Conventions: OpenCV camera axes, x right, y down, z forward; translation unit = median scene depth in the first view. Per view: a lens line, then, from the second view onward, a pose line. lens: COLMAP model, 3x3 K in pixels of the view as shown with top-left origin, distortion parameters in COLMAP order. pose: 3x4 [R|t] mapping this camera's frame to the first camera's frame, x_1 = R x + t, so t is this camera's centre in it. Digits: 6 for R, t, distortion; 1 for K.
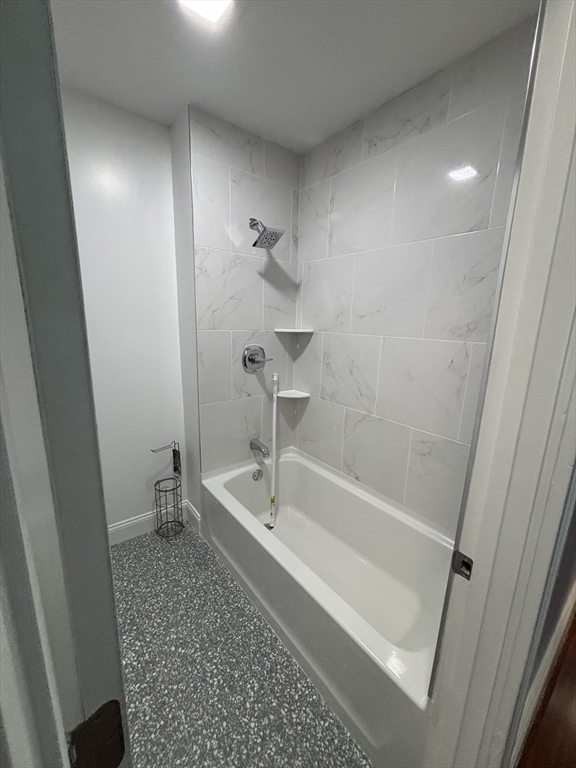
lens RADIAL K [[310.7, 0, 290.0], [0, 310.7, 384.5], [0, 0, 1]] dist [0.006233, -0.001021]
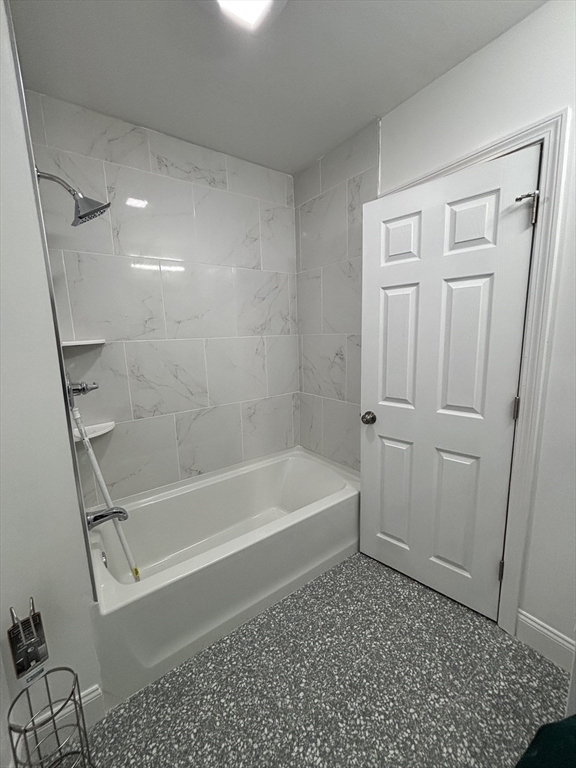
lens RADIAL K [[310.7, 0, 289.7], [0, 310.7, 385.0], [0, 0, 1]] dist [0.006233, -0.001021]
pose [[0.033482, -0.193352, 0.980558, -0.907935], [0.236837, 0.954698, 0.180166, -0.125449], [-0.970972, 0.226200, 0.077758, 0.653269]]
